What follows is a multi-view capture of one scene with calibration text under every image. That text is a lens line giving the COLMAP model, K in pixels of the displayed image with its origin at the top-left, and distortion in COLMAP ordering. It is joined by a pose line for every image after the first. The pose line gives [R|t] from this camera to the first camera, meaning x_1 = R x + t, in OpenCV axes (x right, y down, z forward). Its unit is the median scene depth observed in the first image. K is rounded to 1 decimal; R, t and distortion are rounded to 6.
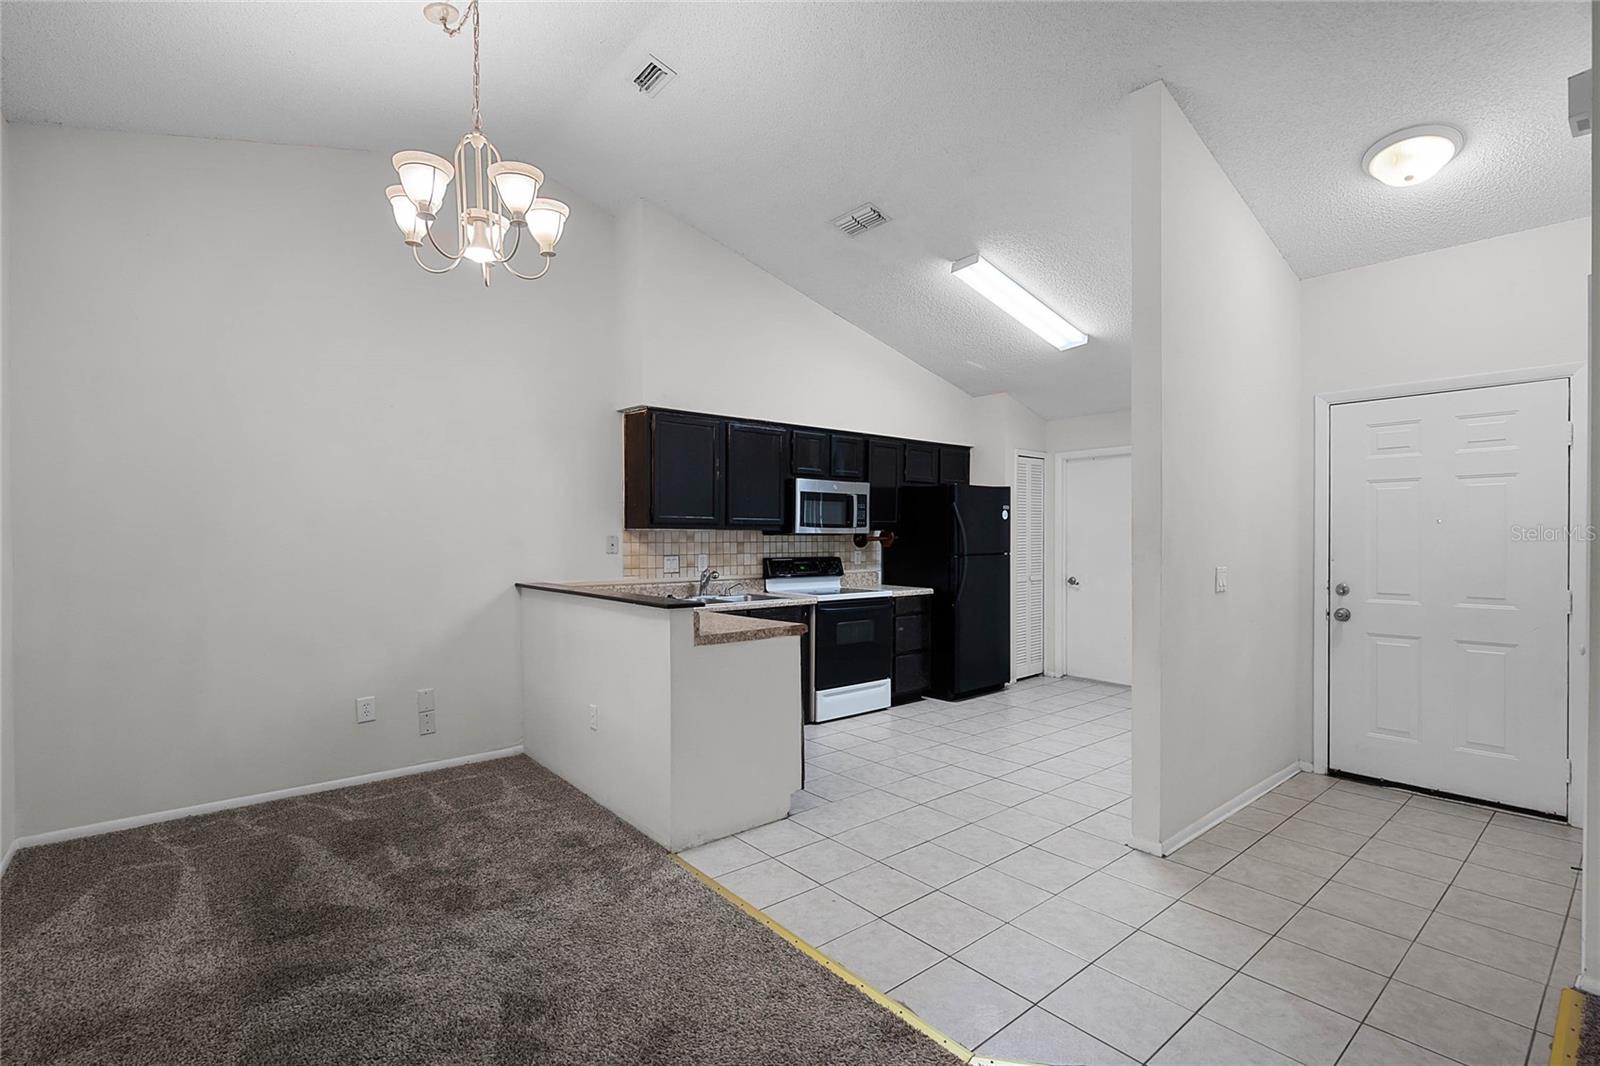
lens RADIAL K [[732.3, 0, 802.6], [0, 732.3, 540.9], [0, 0, 1]] dist [-0.001358, 0.000213]
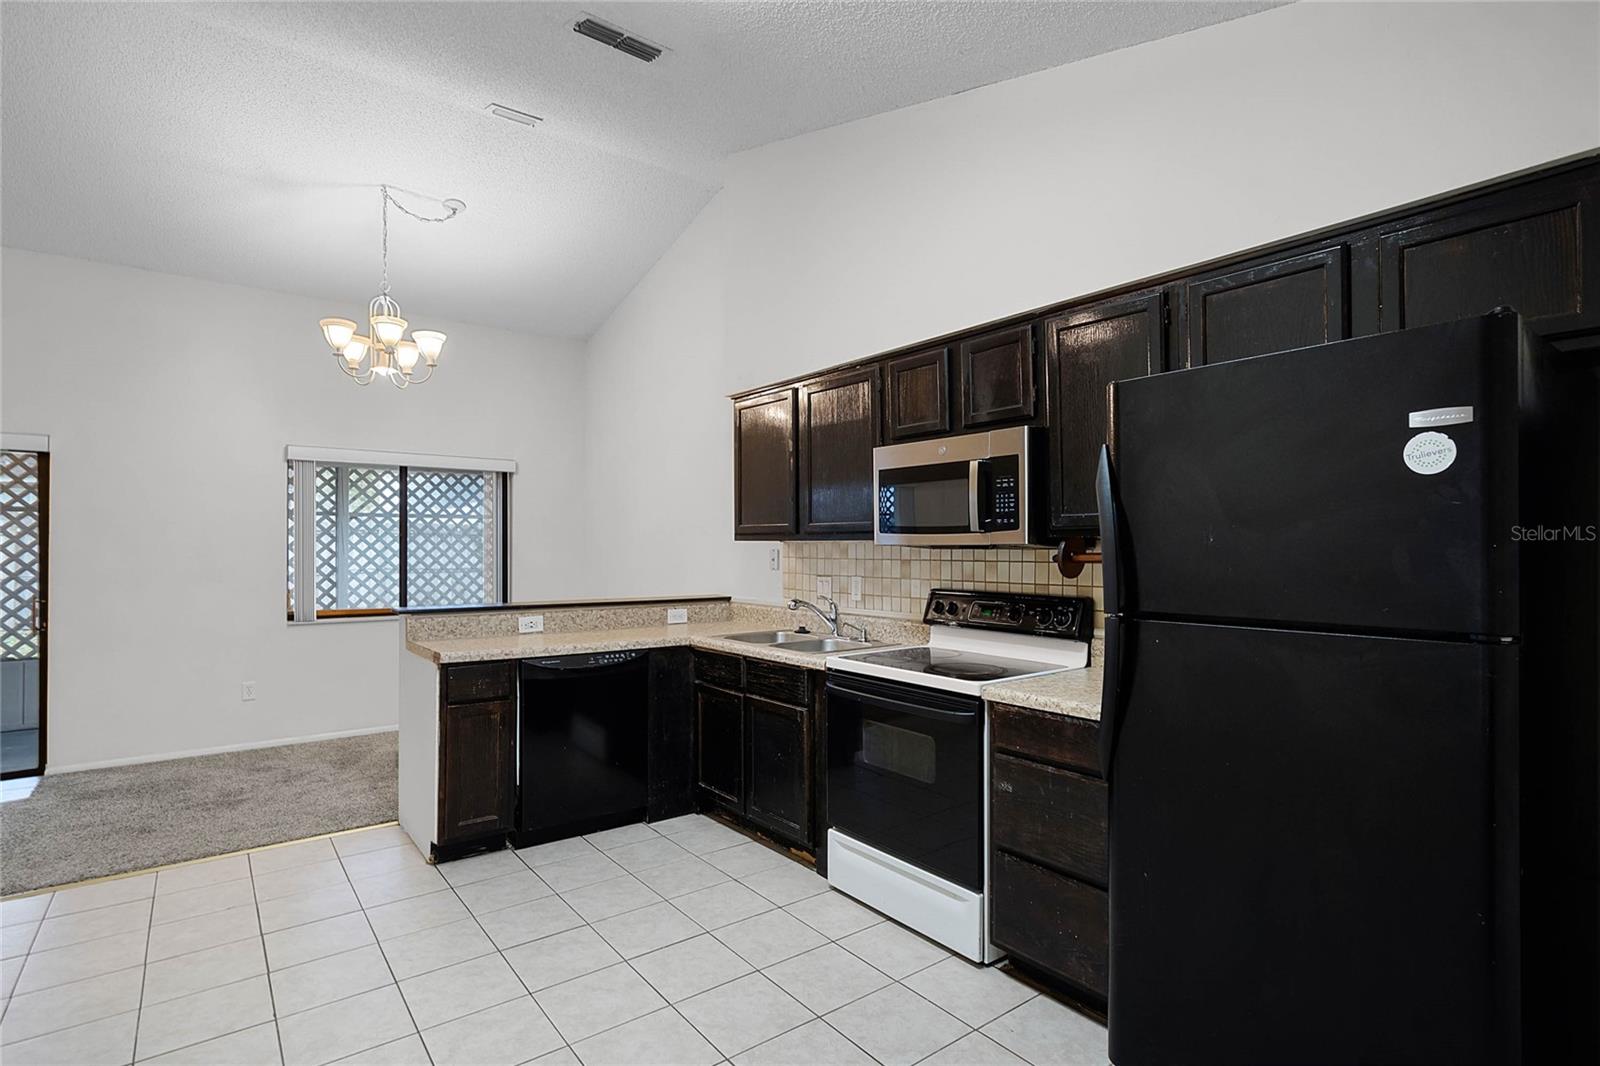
lens RADIAL K [[786.6, 0, 798.1], [0, 786.6, 540.4], [0, 0, 1]] dist [0.001775, 0.000396]
pose [[-0.044254, -0.009280, -0.998977, 0.608241], [-0.006203, 0.999940, -0.009014, -0.008490], [0.999001, 0.005798, -0.044309, 0.979398]]
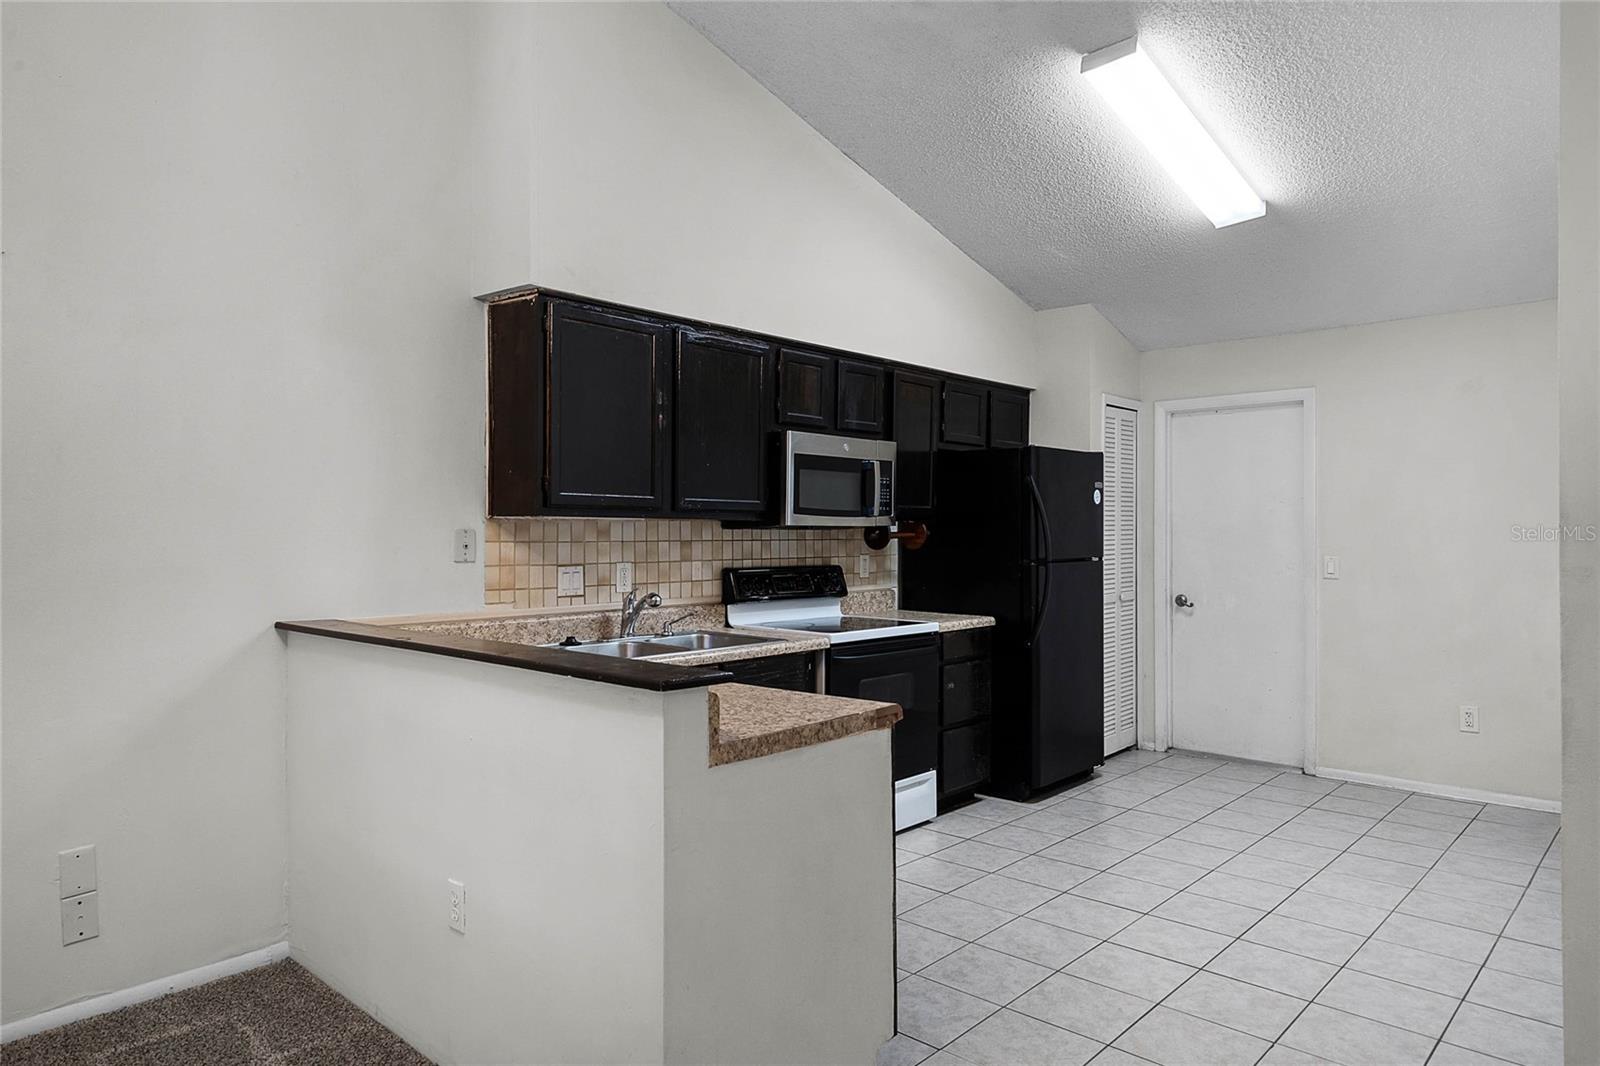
lens RADIAL K [[1006.4, 0, 802.0], [0, 1006.4, 527.6], [0, 0, 1]] dist [0.017076, -0.000742]
pose [[0.991109, 0.001868, 0.133037, -0.104078], [-0.000578, 0.999952, -0.009734, -0.001098], [-0.133049, 0.009571, 0.991063, 0.214421]]
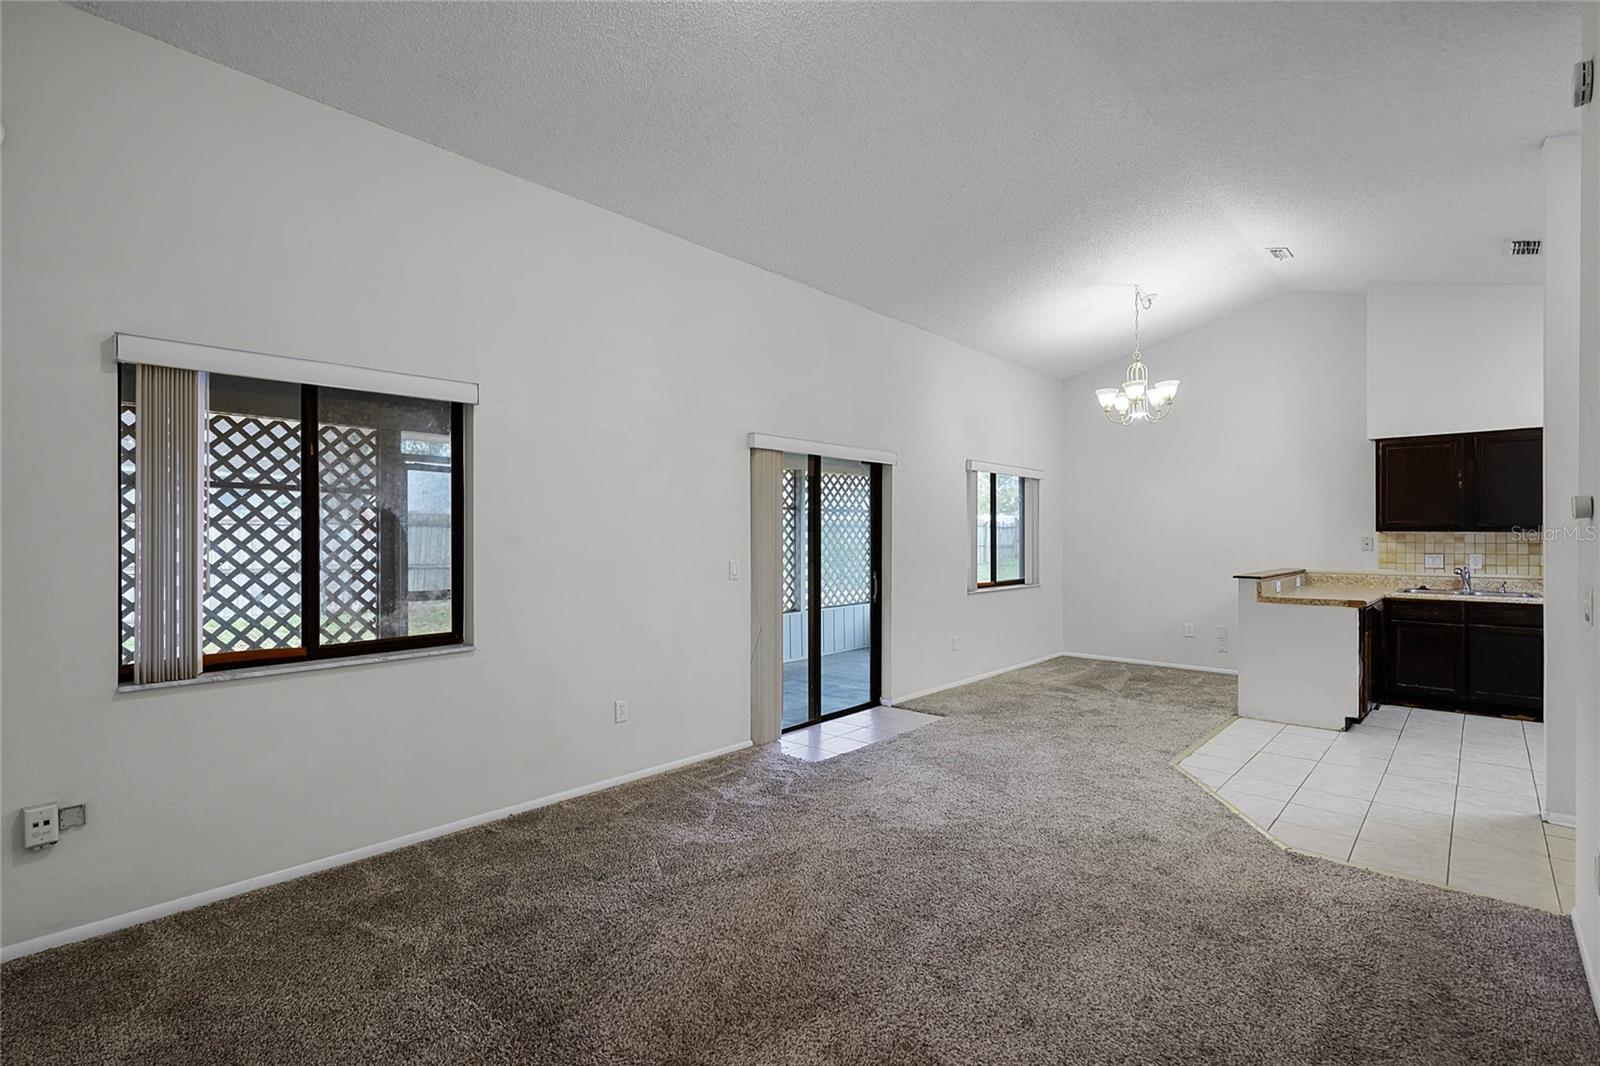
lens RADIAL K [[742.4, 0, 799.5], [0, 742.4, 543.3], [0, 0, 1]] dist [-0.000499, 0.000403]
pose [[0.130730, 0.011158, -0.991355, 0.855712], [-0.005191, 0.999931, 0.010570, -0.004423], [0.991404, 0.003764, 0.130779, -0.174728]]
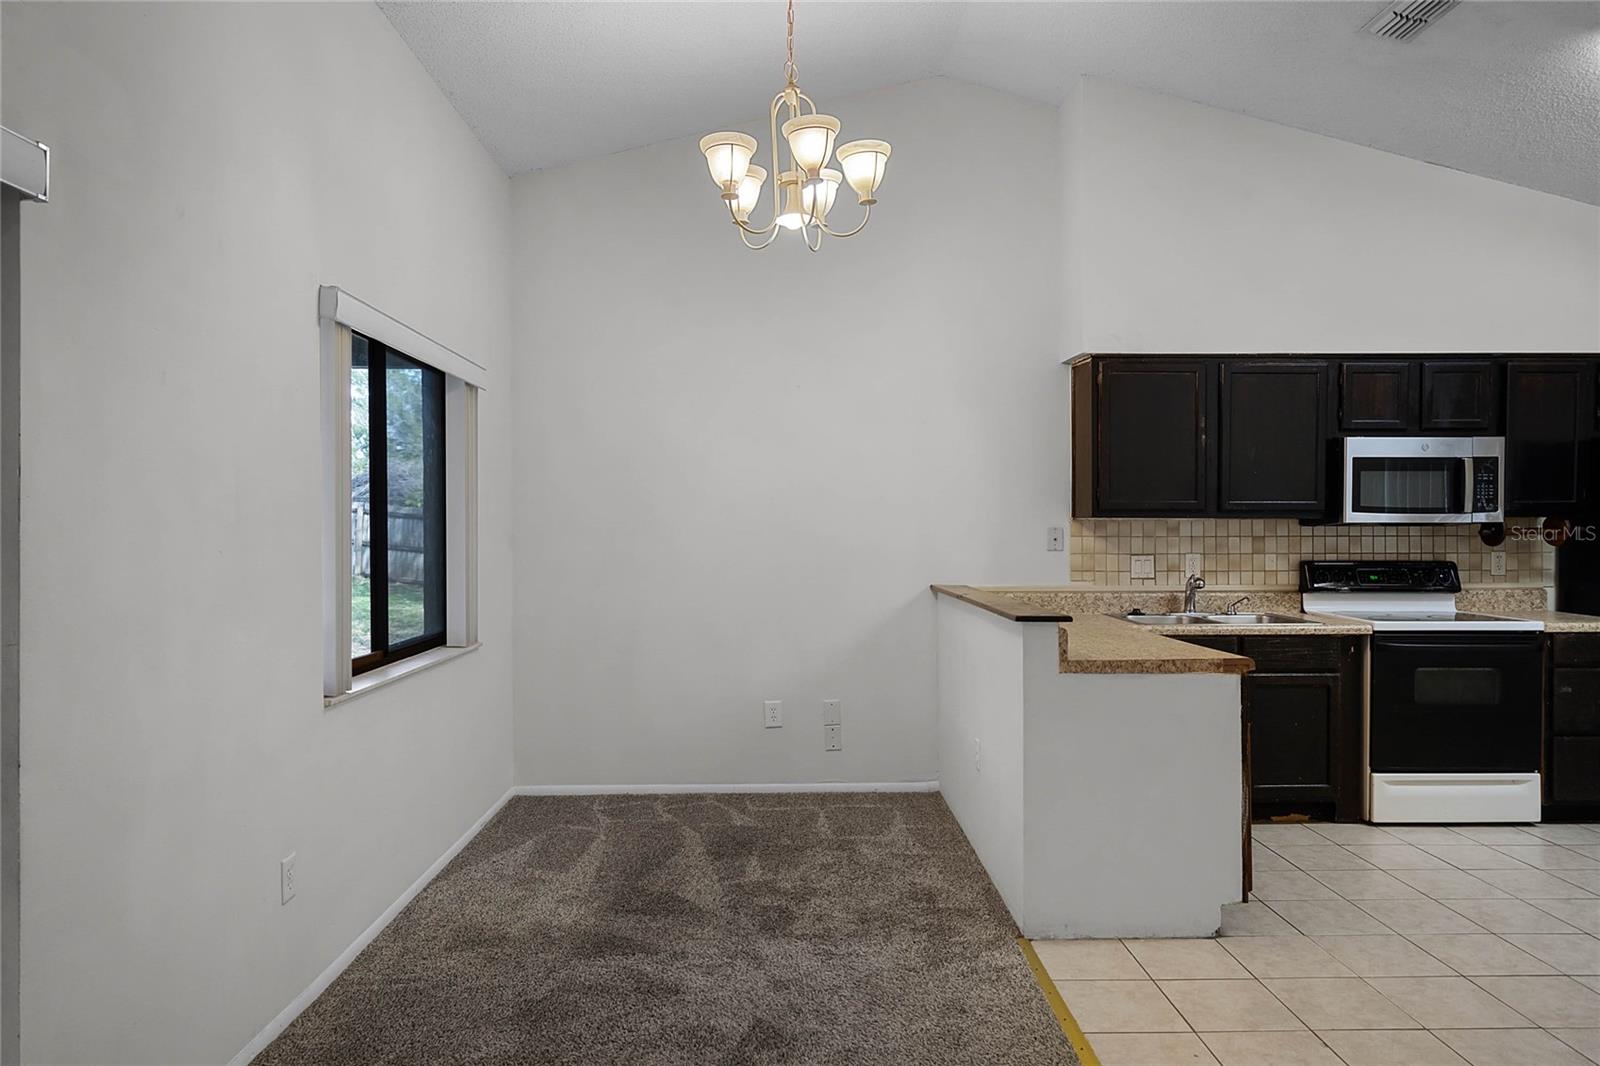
lens RADIAL K [[1014.1, 0, 800.0], [0, 1014.1, 533.0], [0, 0, 1]] dist [0.004589, 0.003827]
pose [[0.779860, 0.001471, -0.625952, 0.178033], [-0.002115, 0.999998, -0.000285, -0.000310], [0.625950, 0.001546, 0.779861, 0.008547]]
